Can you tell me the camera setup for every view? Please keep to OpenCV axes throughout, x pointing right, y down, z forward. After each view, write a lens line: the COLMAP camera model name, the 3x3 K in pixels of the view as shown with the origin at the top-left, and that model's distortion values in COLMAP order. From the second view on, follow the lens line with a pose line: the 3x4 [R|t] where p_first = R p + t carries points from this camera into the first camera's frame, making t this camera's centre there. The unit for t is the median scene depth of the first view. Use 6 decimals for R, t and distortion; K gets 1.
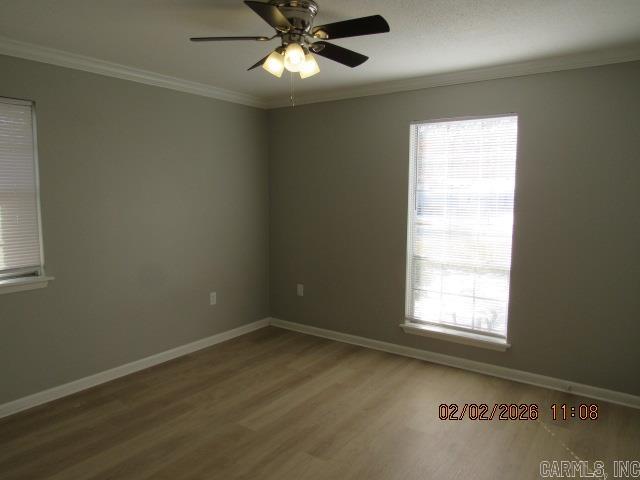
lens RADIAL K [[479.3, 0, 320.0], [0, 479.3, 240.0], [0, 0, 1]] dist [0.000772, 0.000746]
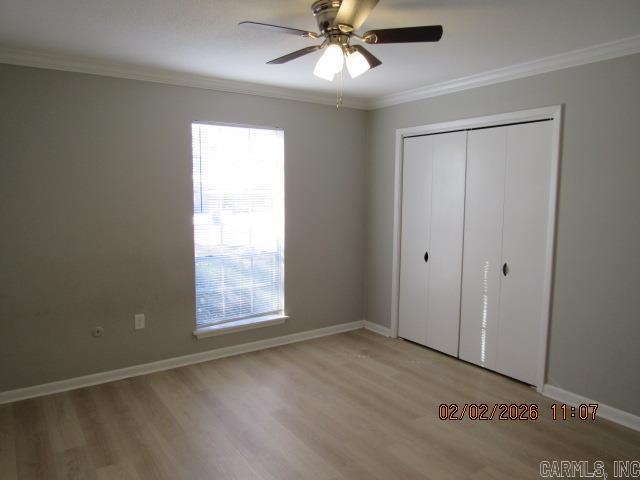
lens RADIAL K [[456.1, 0, 320.0], [0, 456.1, 240.0], [0, 0, 1]] dist [-0.008501, -0.003605]
pose [[0.331645, -0.099175, 0.938177, -0.638034], [0.102380, 0.992369, 0.068713, -0.046338], [-0.937833, 0.073262, 0.339268, 0.491314]]
